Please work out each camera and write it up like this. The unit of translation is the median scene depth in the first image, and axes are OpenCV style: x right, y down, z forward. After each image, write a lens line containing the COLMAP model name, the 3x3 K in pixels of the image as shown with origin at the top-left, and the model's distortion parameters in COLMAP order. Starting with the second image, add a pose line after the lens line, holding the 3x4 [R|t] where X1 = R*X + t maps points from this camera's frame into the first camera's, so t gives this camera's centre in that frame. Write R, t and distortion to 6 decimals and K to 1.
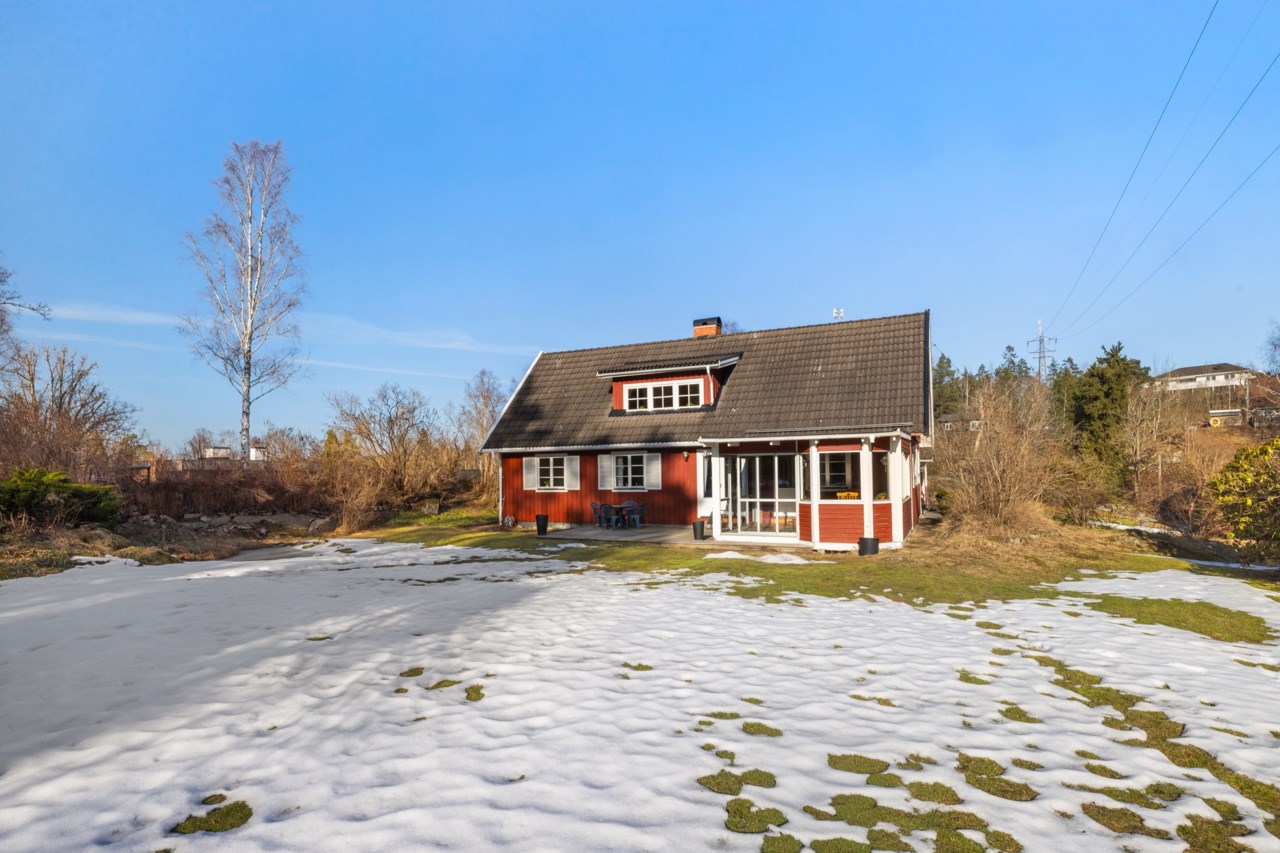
lens RADIAL K [[673.8, 0, 638.8], [0, 673.8, 459.4], [0, 0, 1]] dist [-0.001365, 0.000670]
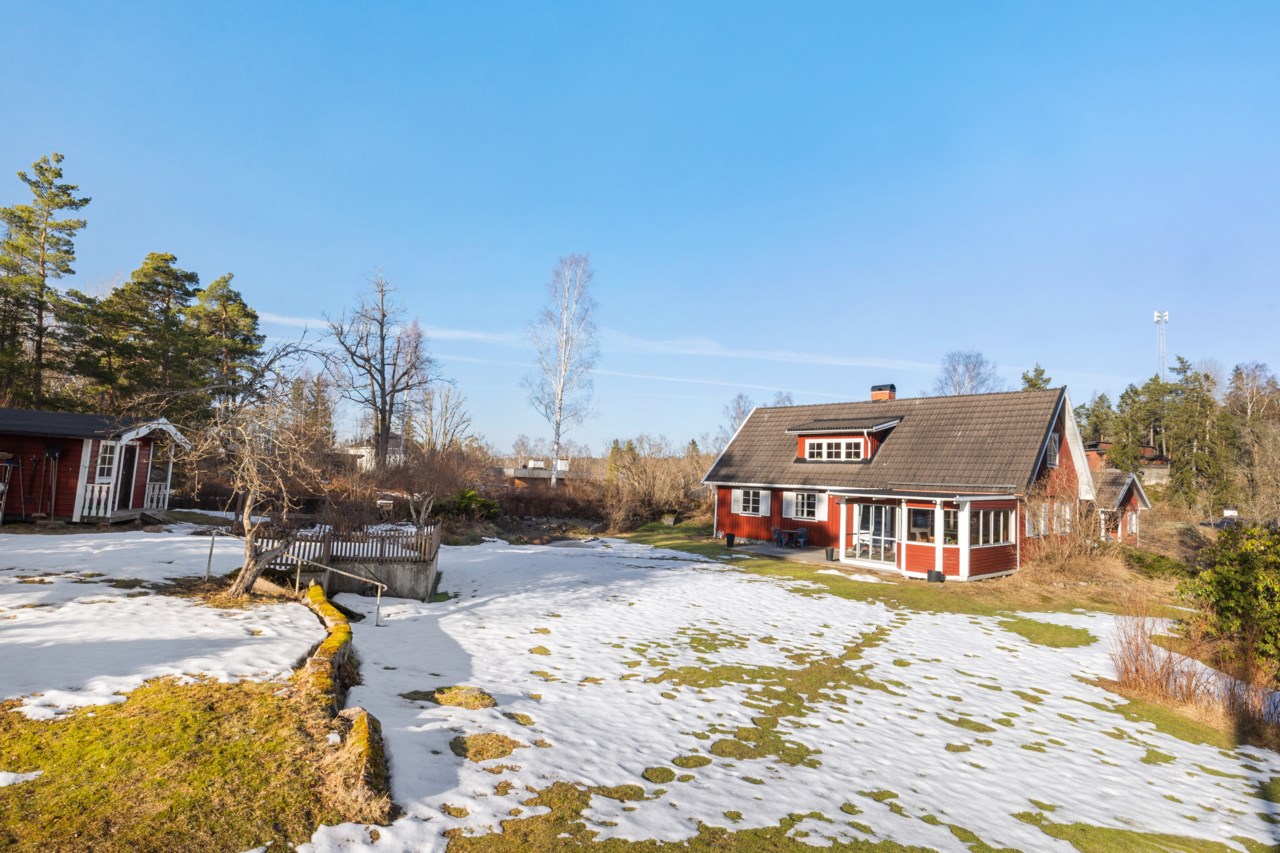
lens RADIAL K [[636.1, 0, 640.0], [0, 636.1, 426.5], [0, 0, 1]] dist [-0.002103, -0.000013]
pose [[0.923580, 0.019725, -0.382897, 0.161456], [-0.046348, 0.997096, -0.060431, -0.046509], [0.380593, 0.073559, 0.921812, -0.301346]]
